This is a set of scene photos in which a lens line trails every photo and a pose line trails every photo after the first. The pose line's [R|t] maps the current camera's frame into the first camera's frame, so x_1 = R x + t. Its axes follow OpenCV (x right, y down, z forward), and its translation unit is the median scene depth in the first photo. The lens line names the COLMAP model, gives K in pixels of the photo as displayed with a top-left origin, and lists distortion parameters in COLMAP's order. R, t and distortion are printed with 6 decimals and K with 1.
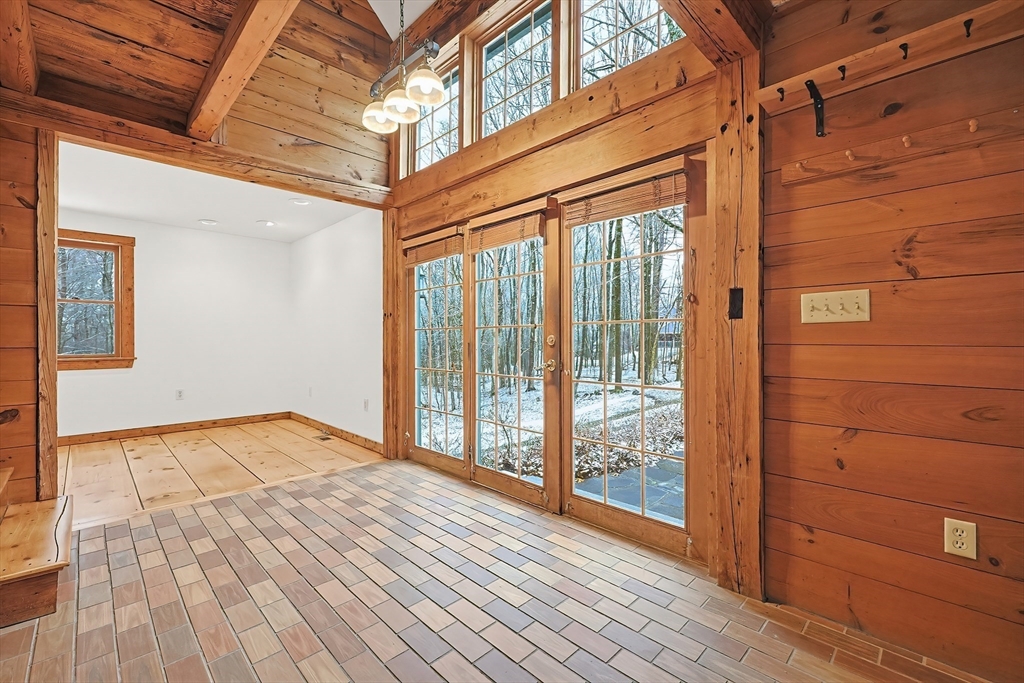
lens RADIAL K [[438.7, 0, 515.2], [0, 438.7, 340.6], [0, 0, 1]] dist [0.007670, -0.000567]
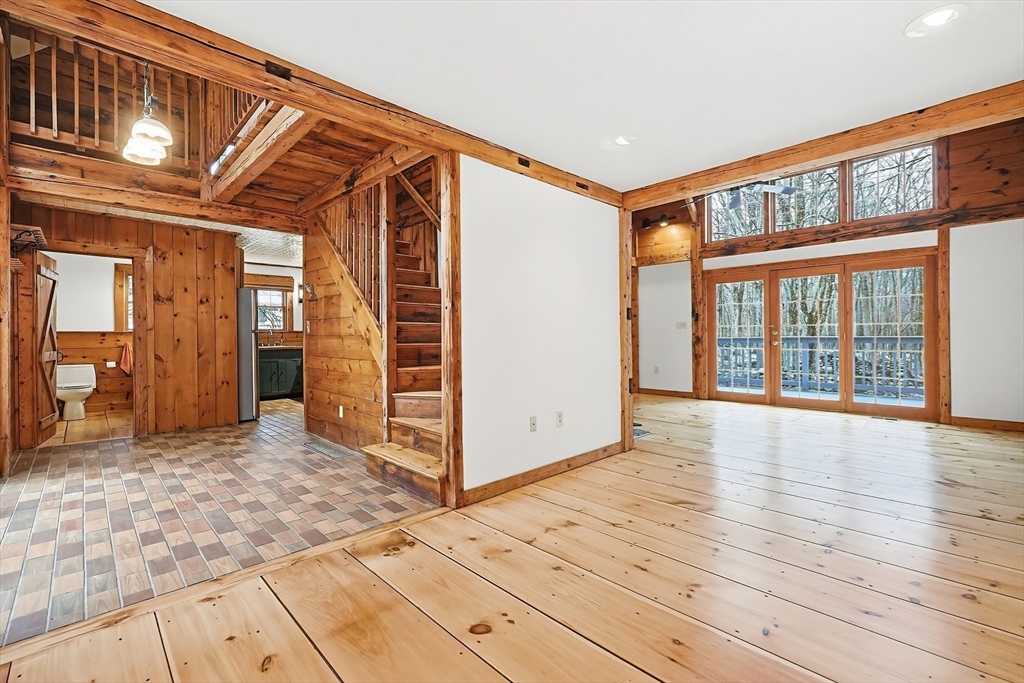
lens RADIAL K [[438.7, 0, 506.8], [0, 438.7, 341.5], [0, 0, 1]] dist [0.007670, -0.000567]
pose [[-0.999831, 0.013936, 0.012019, -1.623729], [0.014121, 0.999782, 0.015398, 0.006076], [-0.011802, 0.015565, -0.999809, 2.822656]]
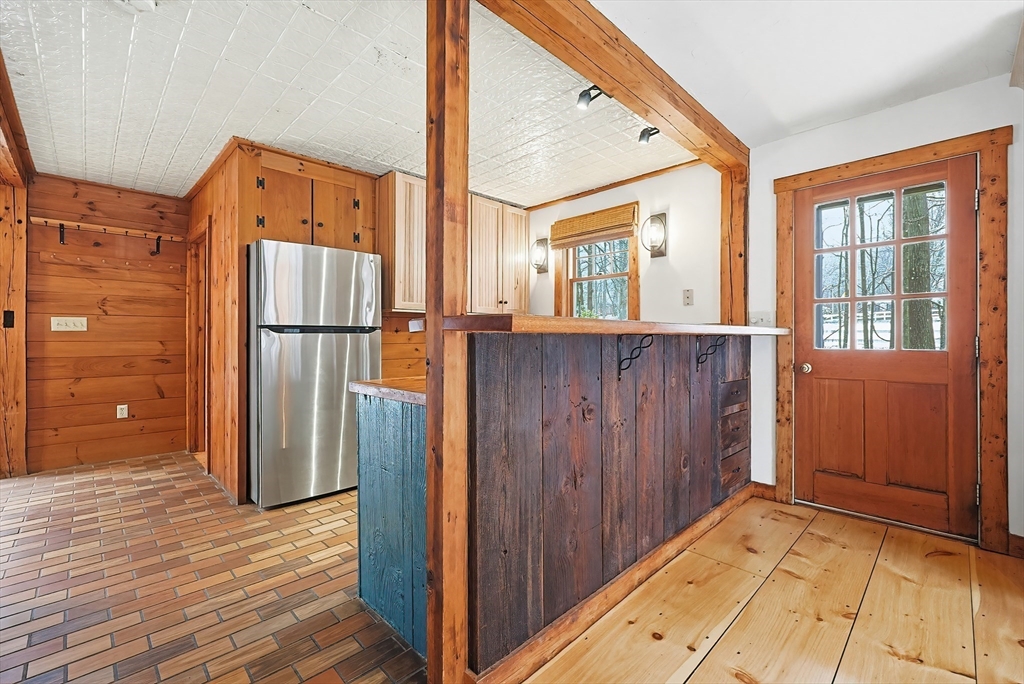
lens RADIAL K [[438.7, 0, 508.2], [0, 438.7, 337.2], [0, 0, 1]] dist [0.007670, -0.000567]
pose [[-0.013792, 0.004553, 0.999895, -1.358150], [0.000287, 0.999990, -0.004550, -0.000842], [-0.999905, 0.000224, -0.013793, -1.040886]]
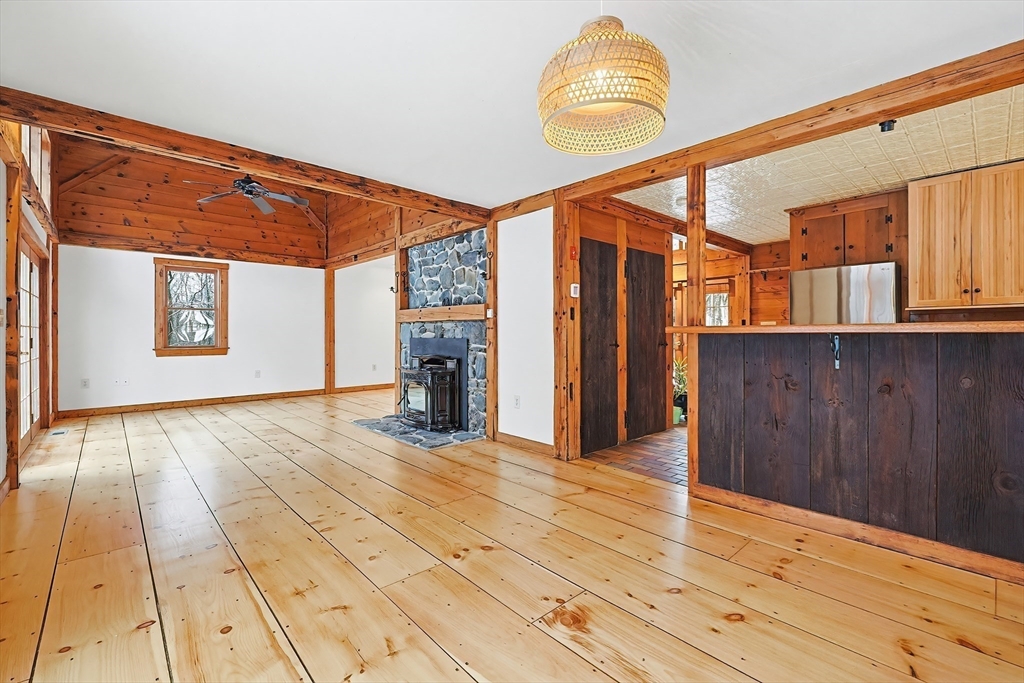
lens RADIAL K [[438.7, 0, 517.4], [0, 438.7, 331.8], [0, 0, 1]] dist [0.007670, -0.000567]
pose [[0.999800, 0.002748, -0.019822, -1.277266], [-0.002760, 0.999996, -0.000563, -0.011283], [0.019821, 0.000618, 0.999803, -2.638185]]
